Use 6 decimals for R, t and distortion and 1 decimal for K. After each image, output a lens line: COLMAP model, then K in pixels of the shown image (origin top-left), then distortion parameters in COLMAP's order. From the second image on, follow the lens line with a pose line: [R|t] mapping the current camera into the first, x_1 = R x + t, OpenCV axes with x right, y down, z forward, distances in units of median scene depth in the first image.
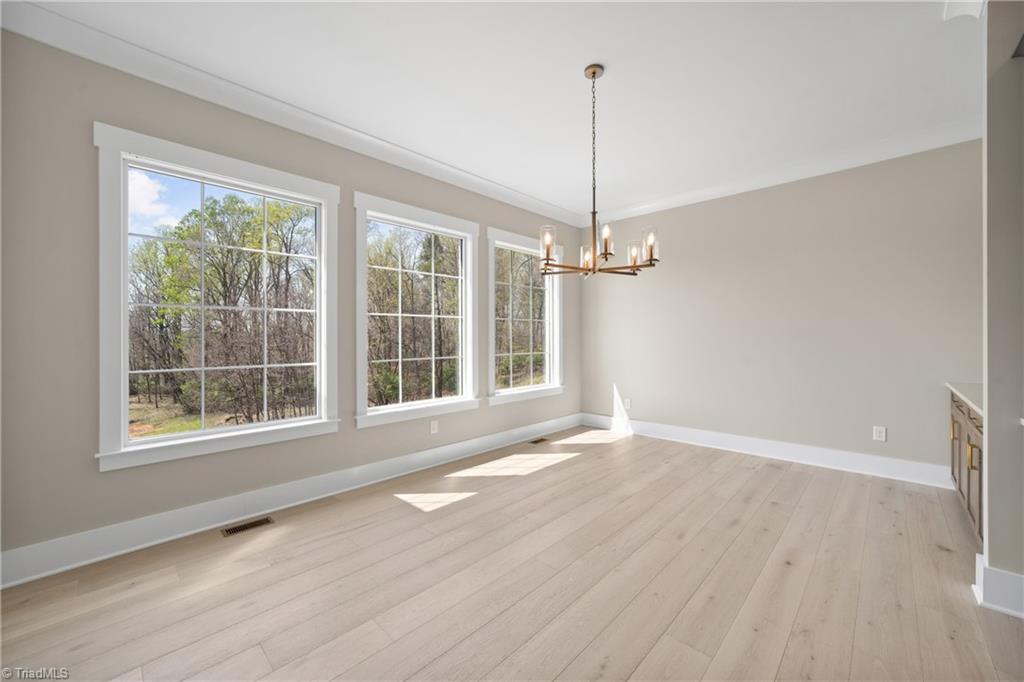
lens RADIAL K [[394.4, 0, 509.8], [0, 394.4, 333.6], [0, 0, 1]] dist [-0.001940, -0.000107]
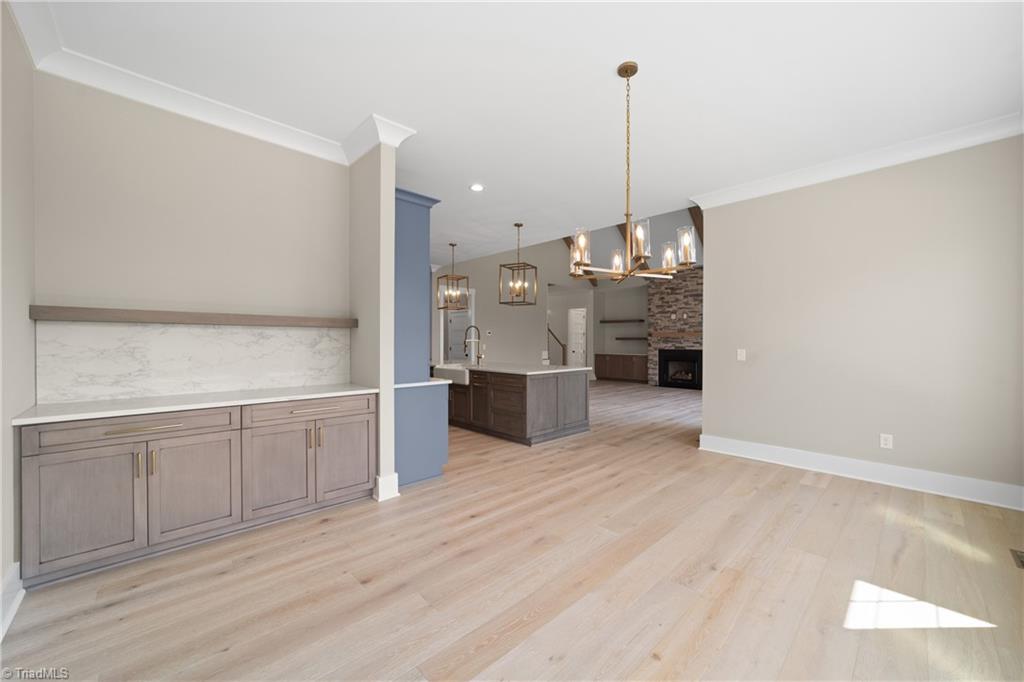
lens RADIAL K [[394.4, 0, 510.4], [0, 394.4, 337.0], [0, 0, 1]] dist [-0.001940, -0.000107]
pose [[-0.998849, -0.006109, 0.047578, 0.481306], [-0.006444, 0.999956, -0.006890, 0.005558], [-0.047534, -0.007188, -0.998844, 2.075666]]
